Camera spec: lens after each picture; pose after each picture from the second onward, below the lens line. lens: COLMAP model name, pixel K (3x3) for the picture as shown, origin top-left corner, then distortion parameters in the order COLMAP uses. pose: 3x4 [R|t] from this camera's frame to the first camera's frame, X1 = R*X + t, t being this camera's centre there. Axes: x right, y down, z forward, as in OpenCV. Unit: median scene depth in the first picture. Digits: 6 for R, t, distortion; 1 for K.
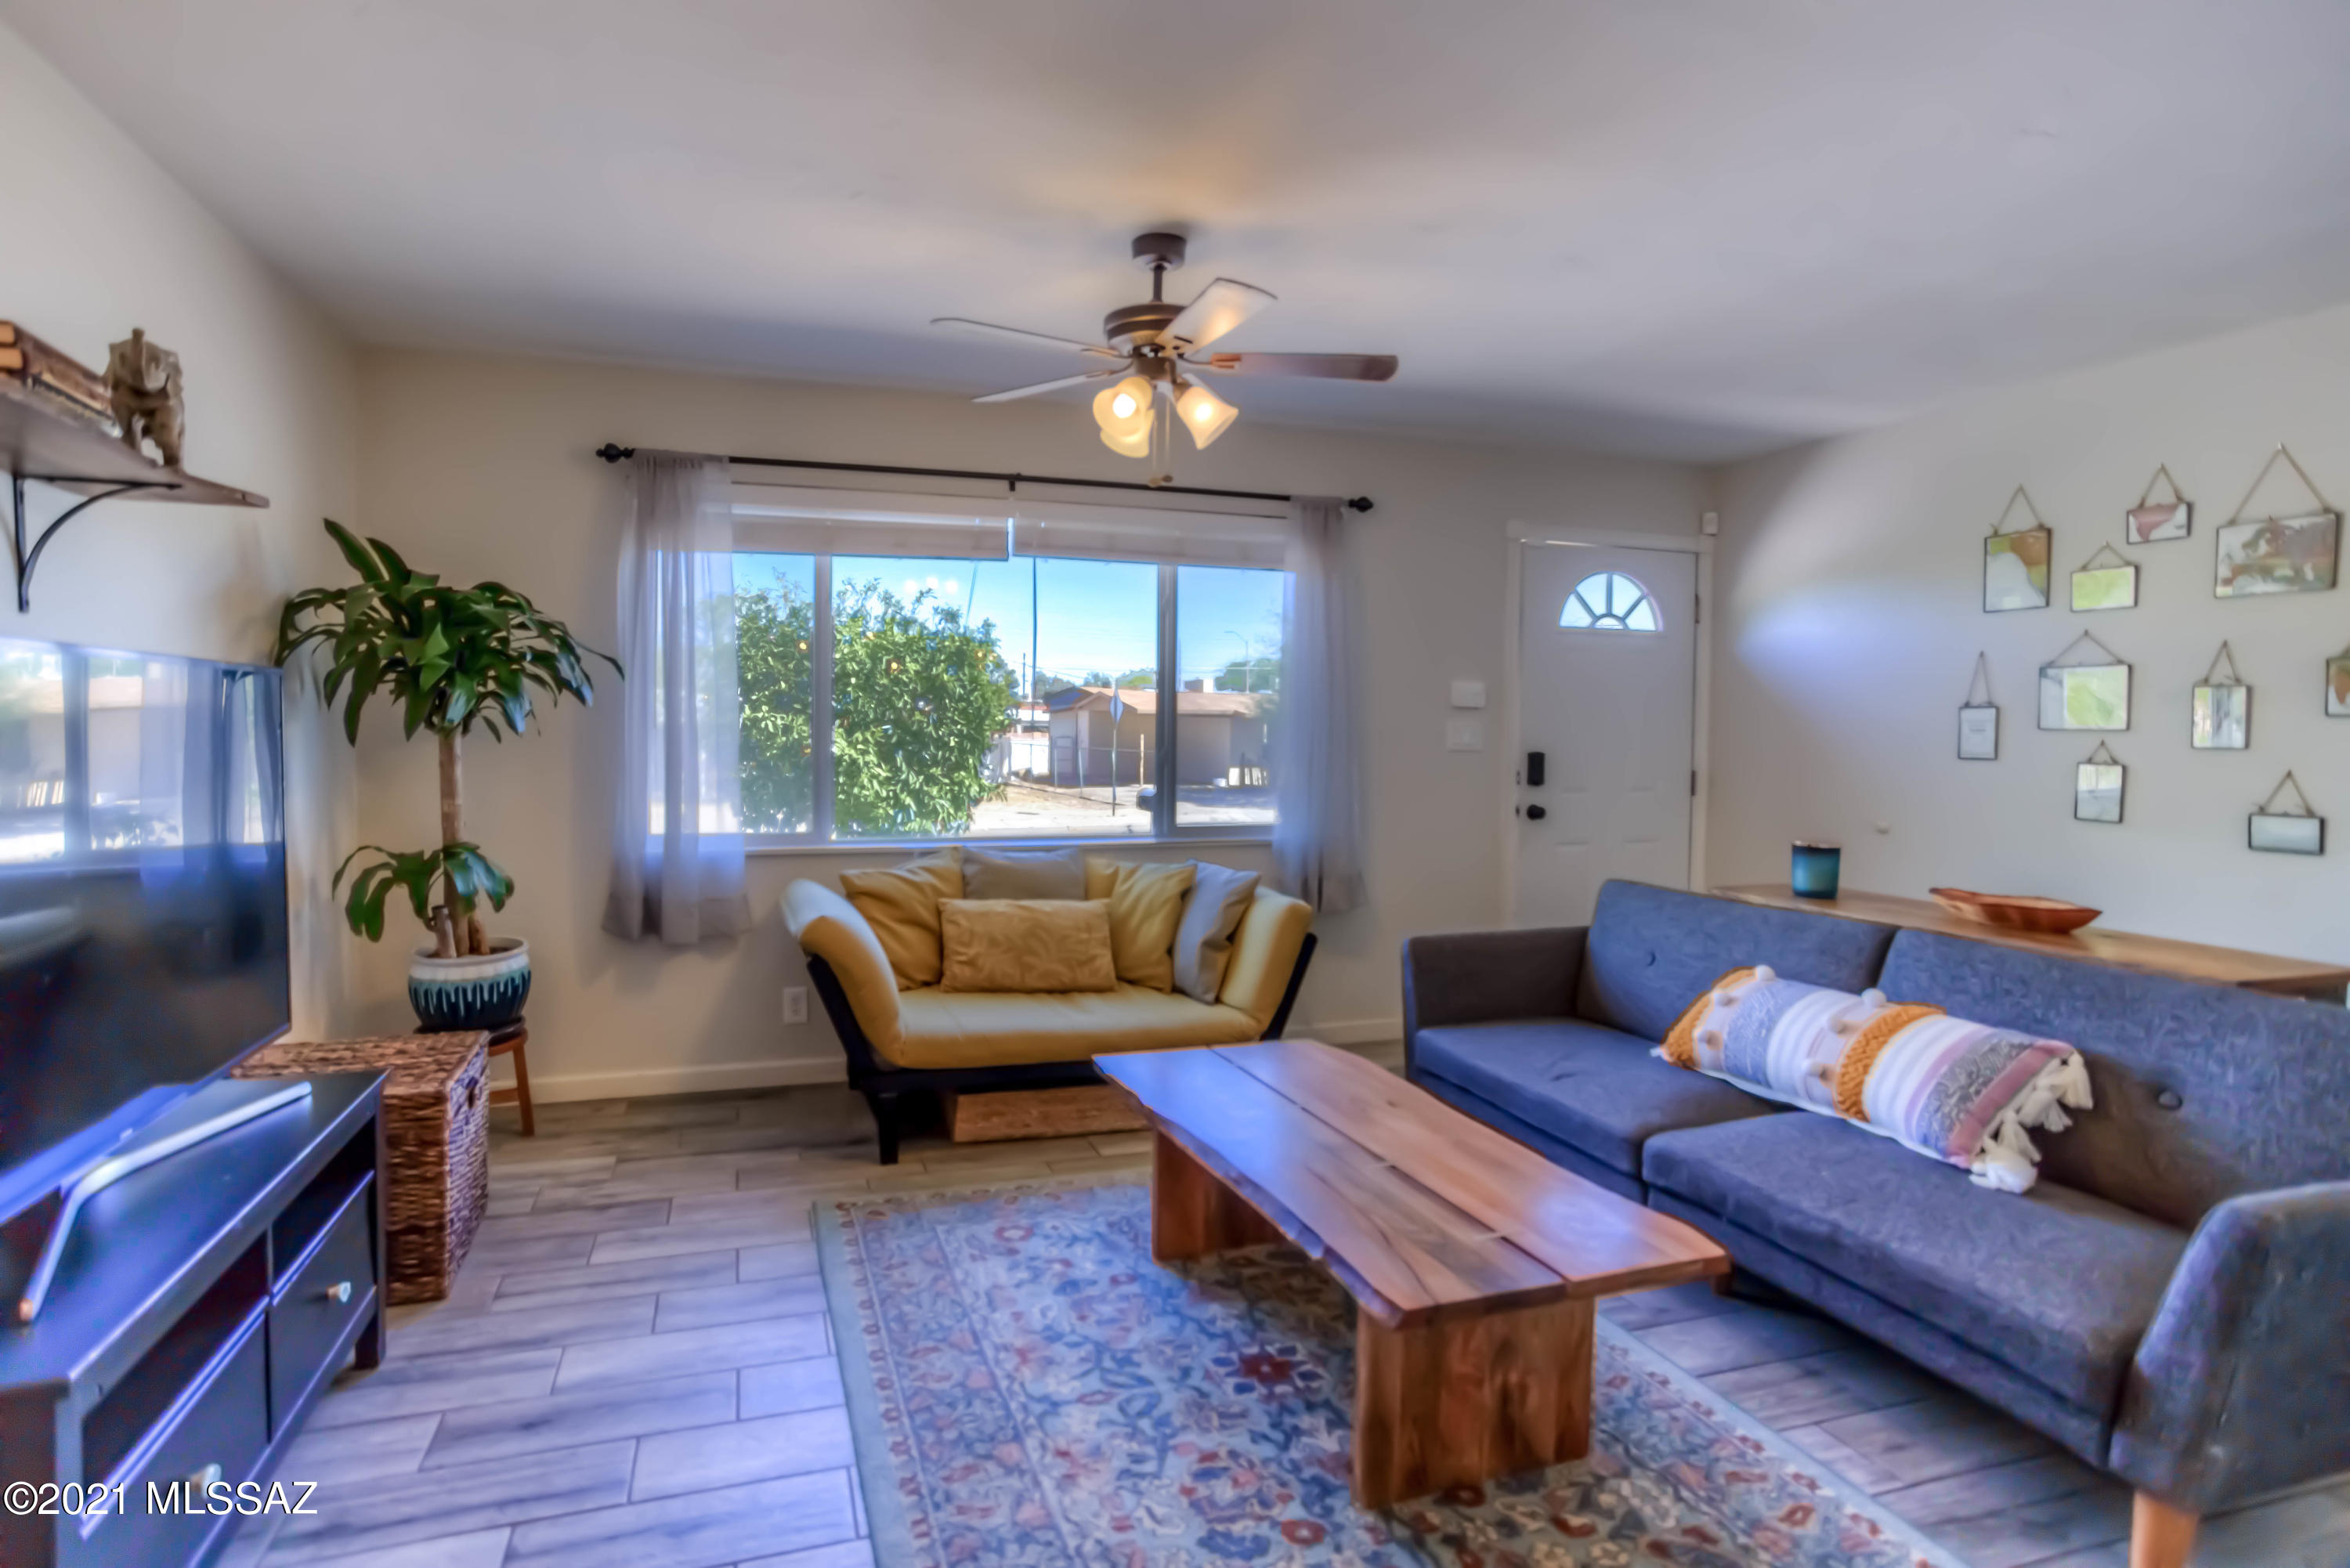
lens RADIAL K [[1162.1, 0, 1145.1], [0, 1162.1, 739.1], [0, 0, 1]] dist [-0.022034, 0.000312]
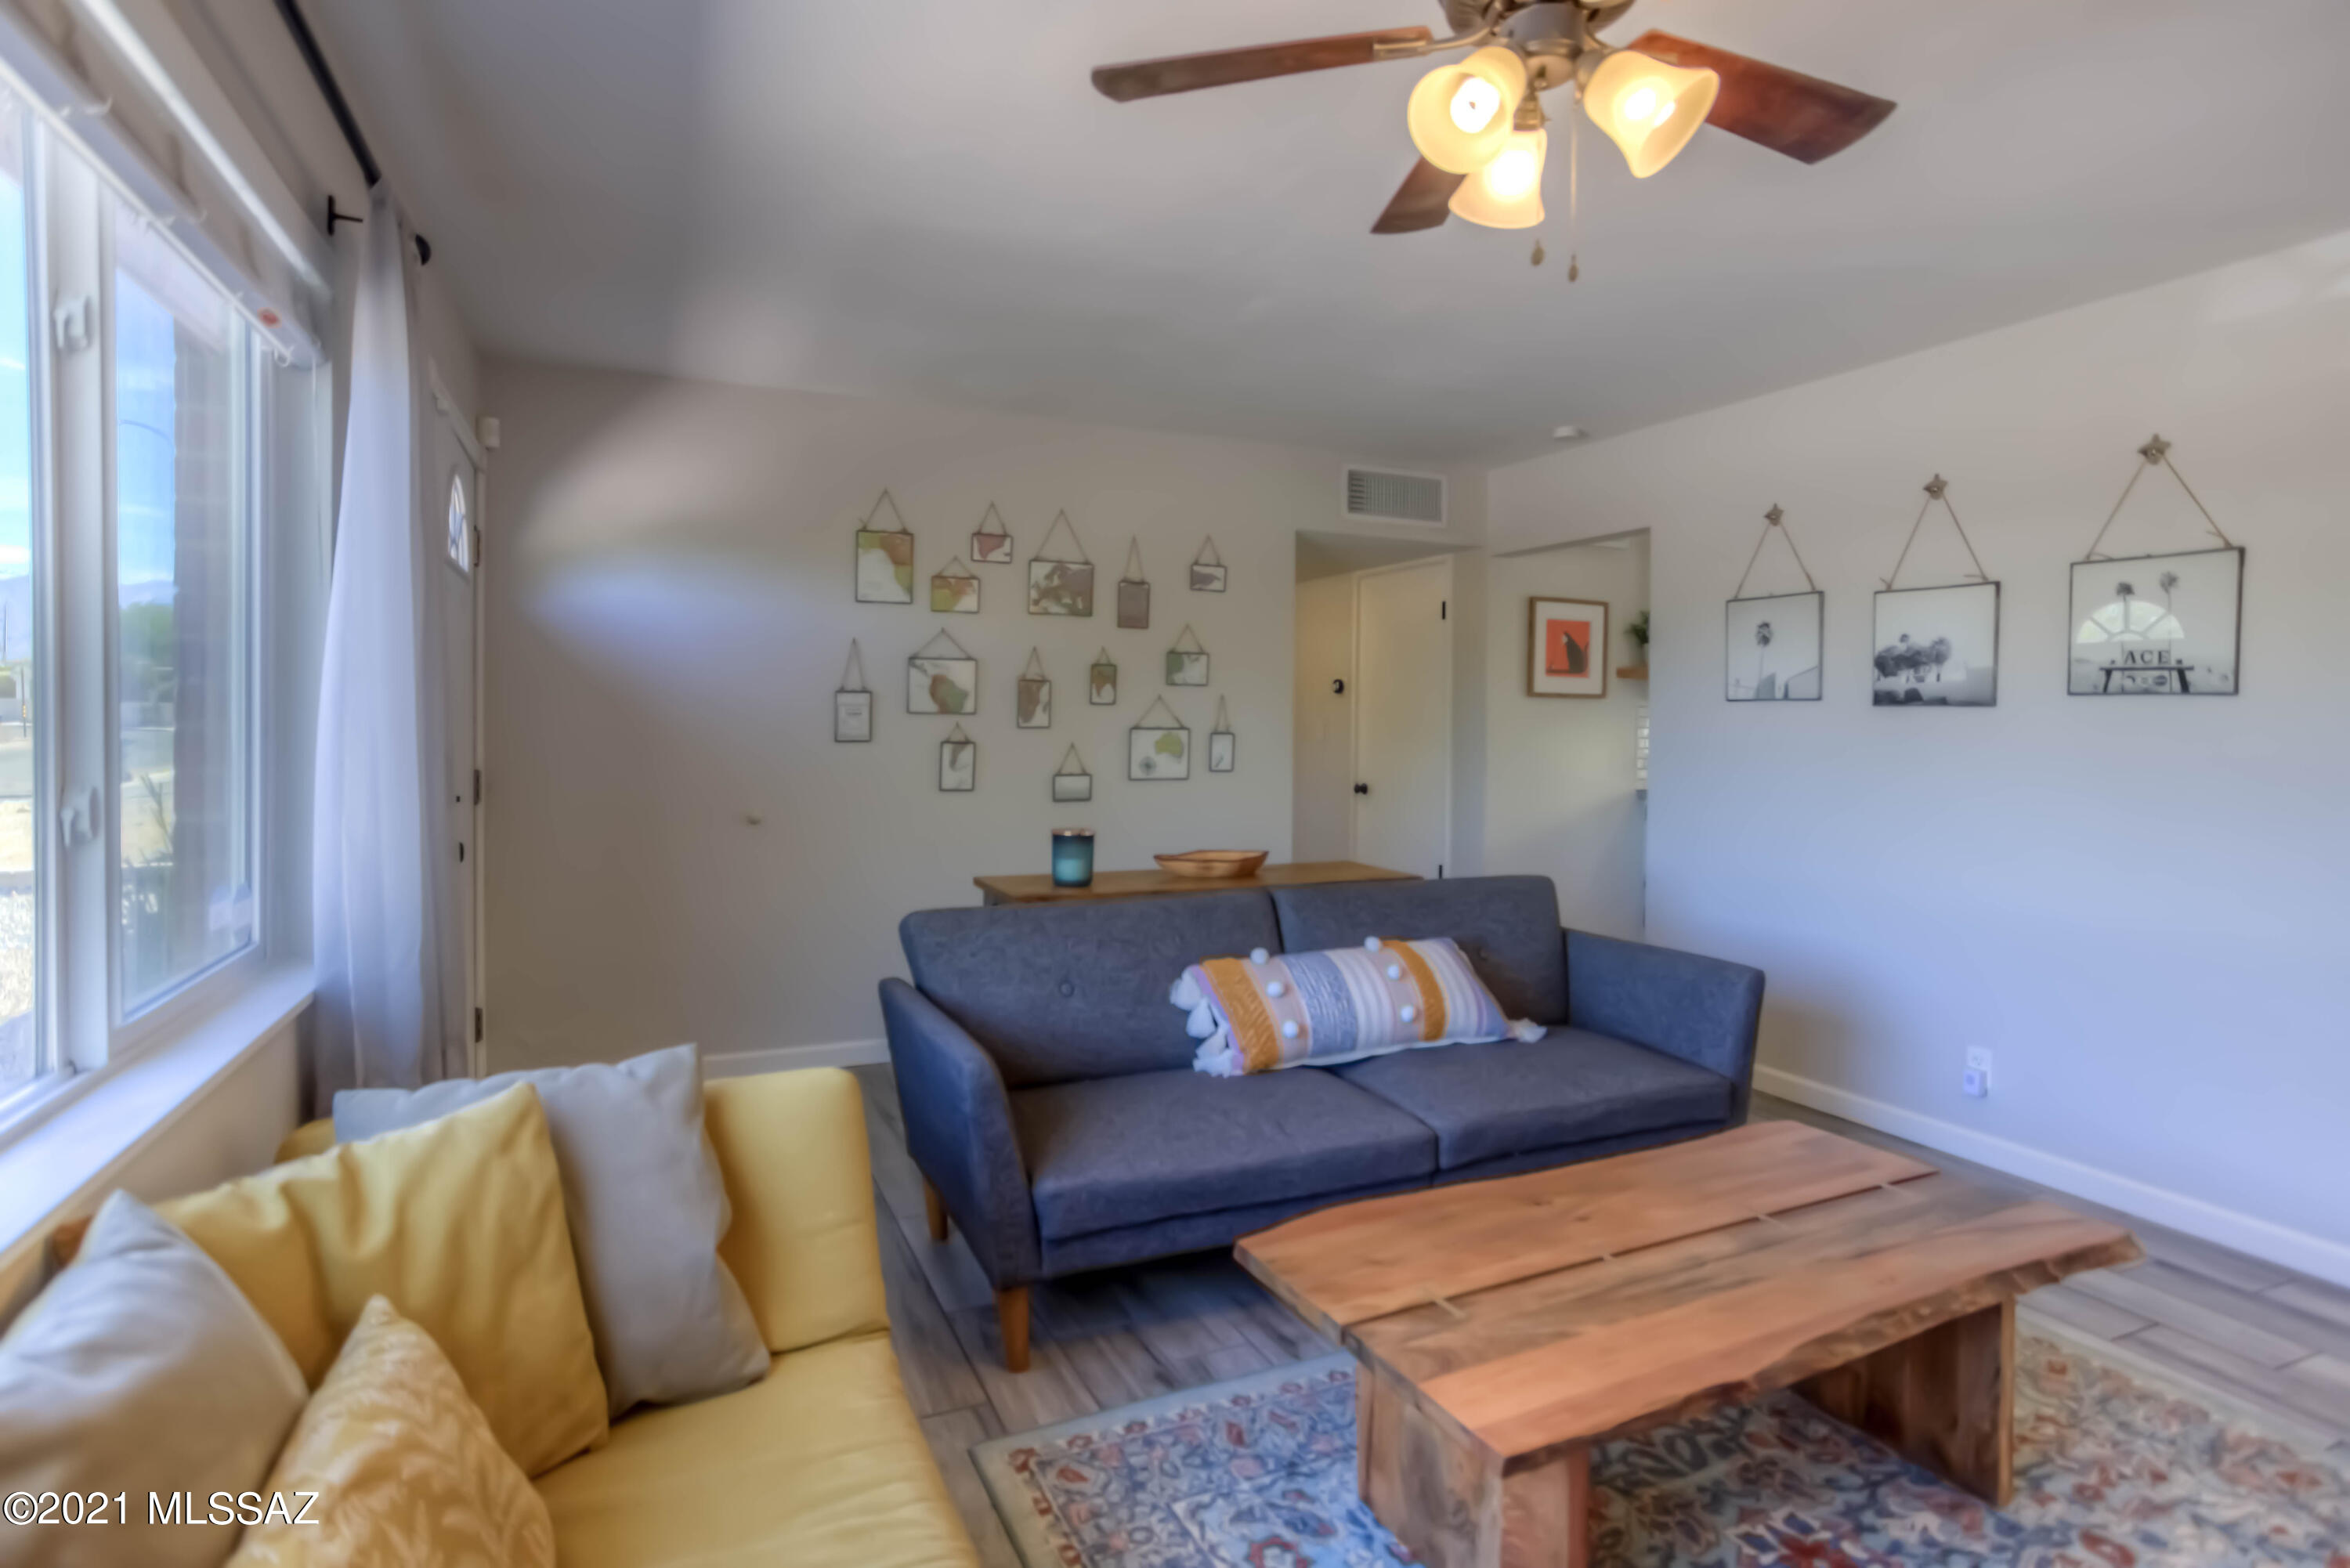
lens RADIAL K [[1150.9, 0, 1130.1], [0, 1150.9, 722.0], [0, 0, 1]] dist [-0.044345, 0.023194]
pose [[-0.058996, -0.013308, 0.998169, -0.347269], [0.004998, 0.999895, 0.013627, -0.014464], [-0.998246, 0.005793, -0.058924, 0.857886]]
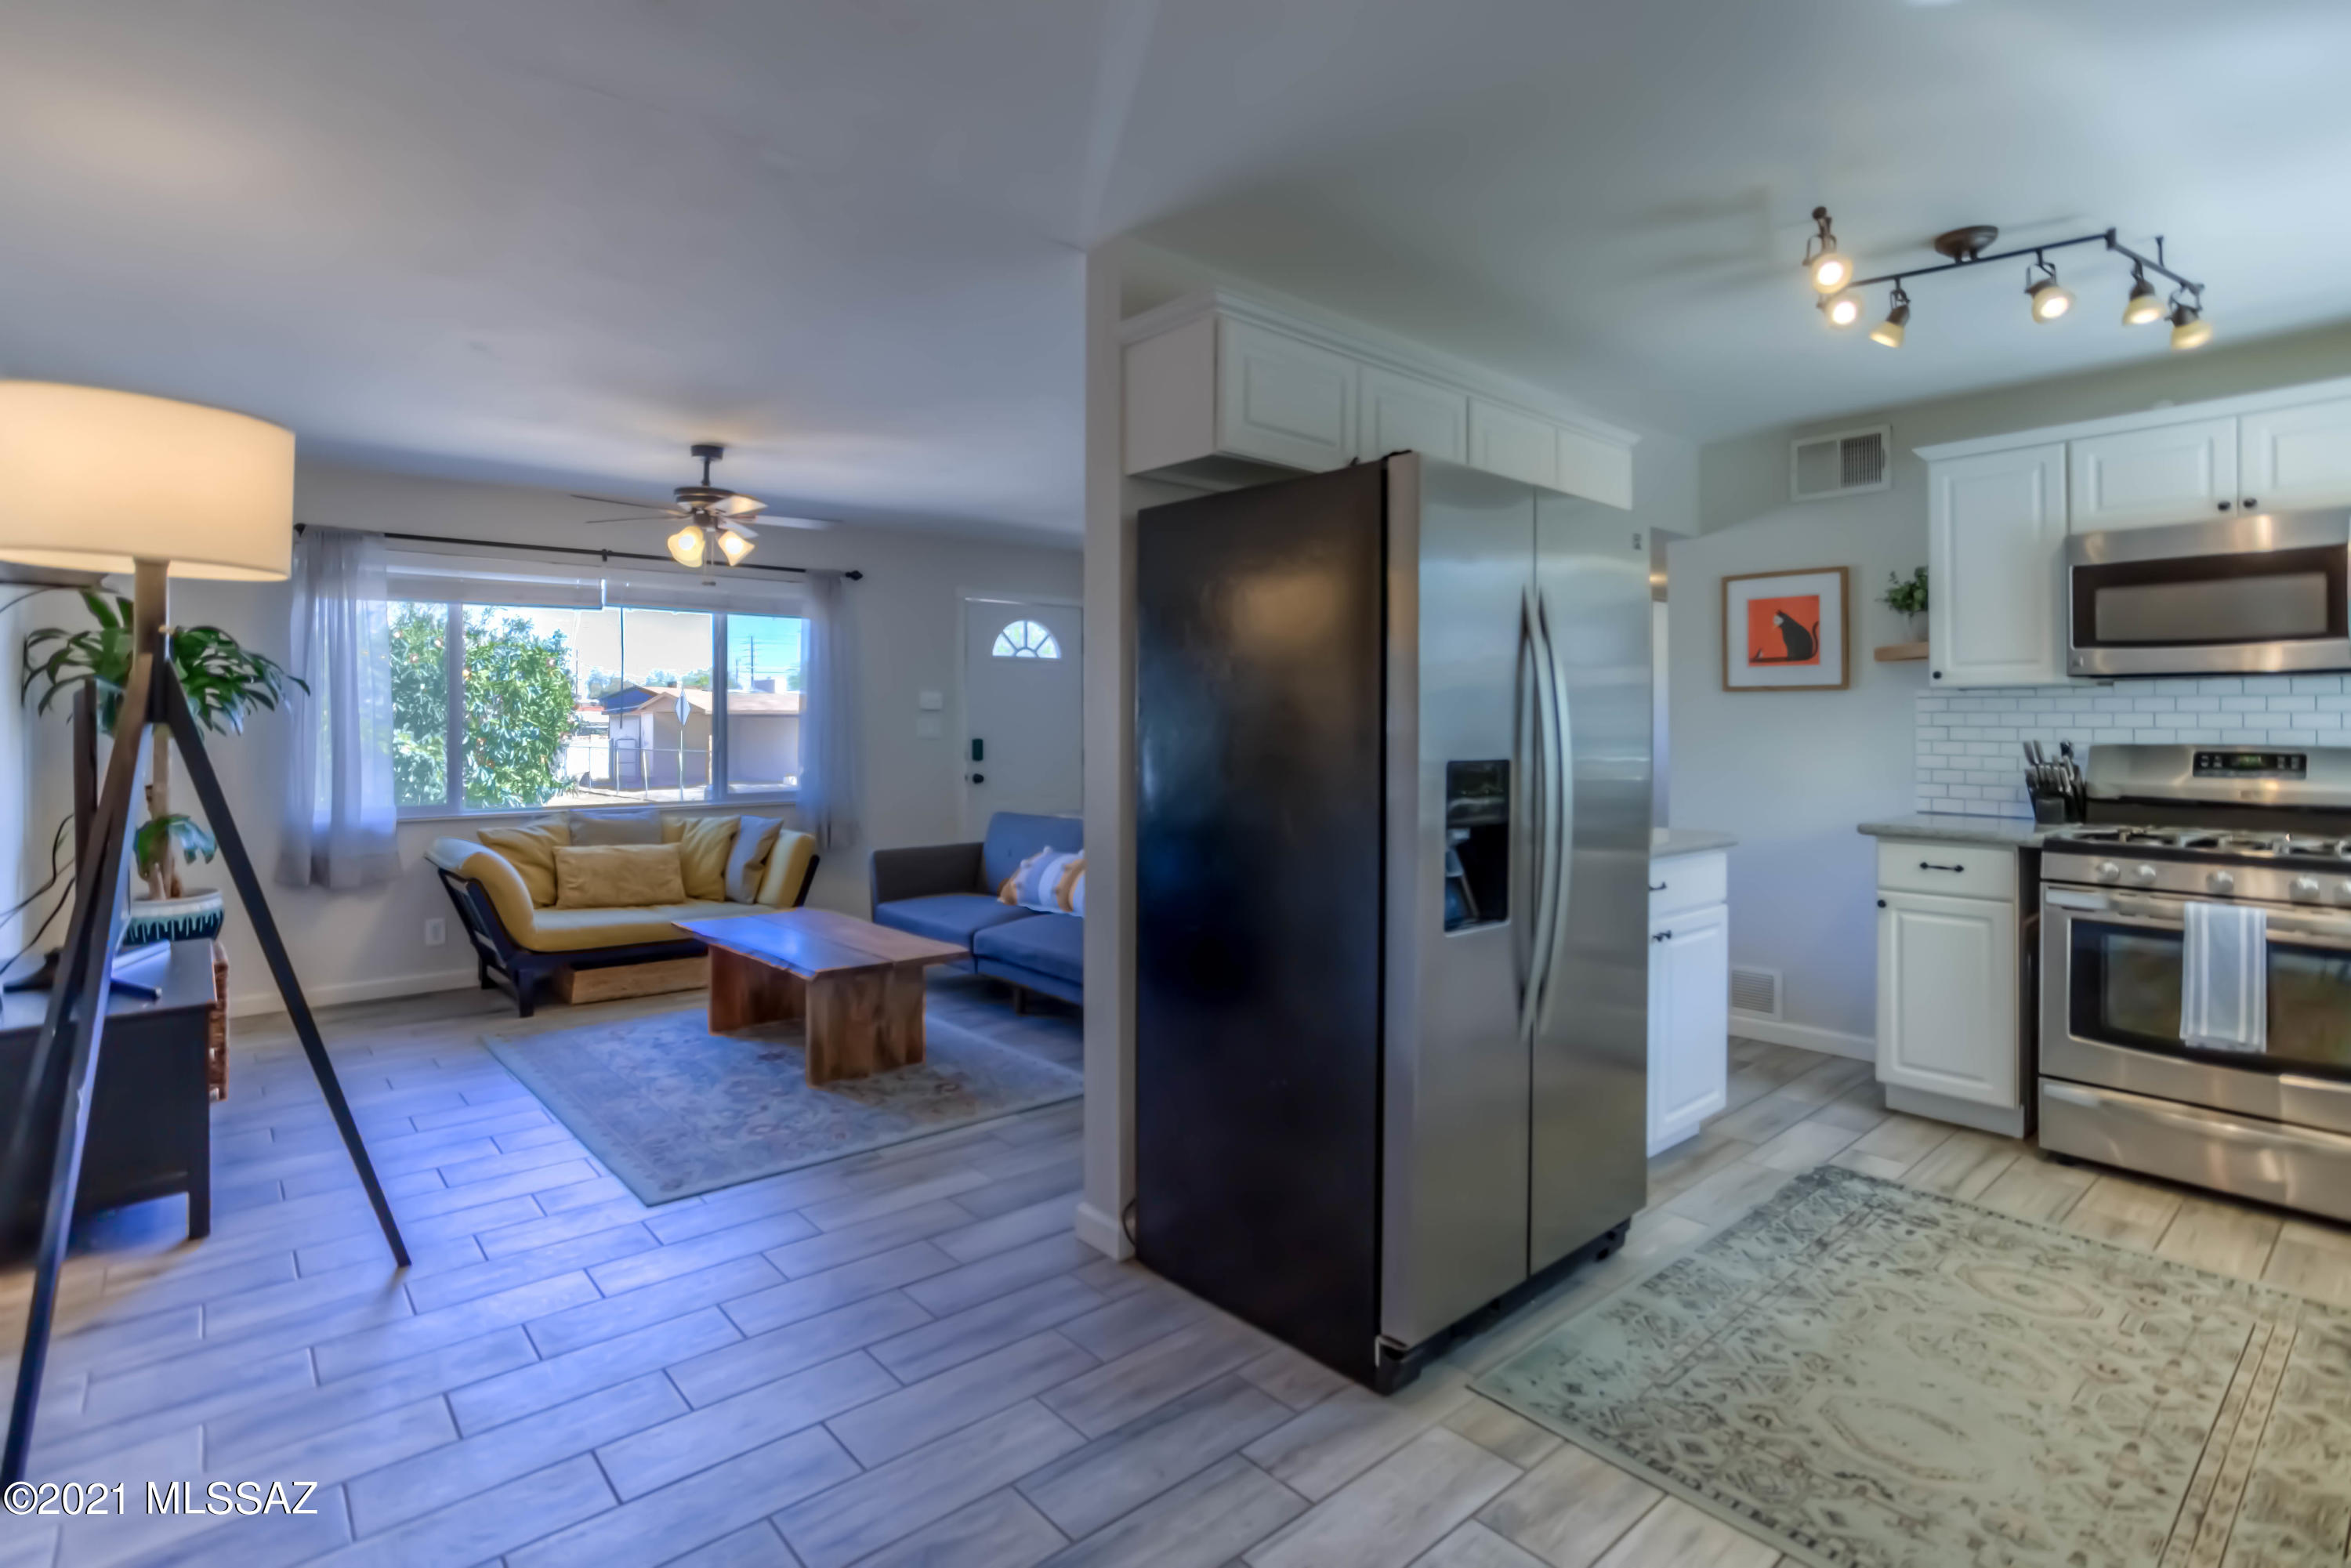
lens RADIAL K [[1151.4, 0, 1130.6], [0, 1151.4, 721.9], [0, 0, 1]] dist [-0.044345, 0.023194]
pose [[0.939990, -0.010345, 0.341044, 0.014116], [0.015005, 0.999827, -0.011030, 0.010330], [-0.340871, 0.015486, 0.939983, -0.572754]]
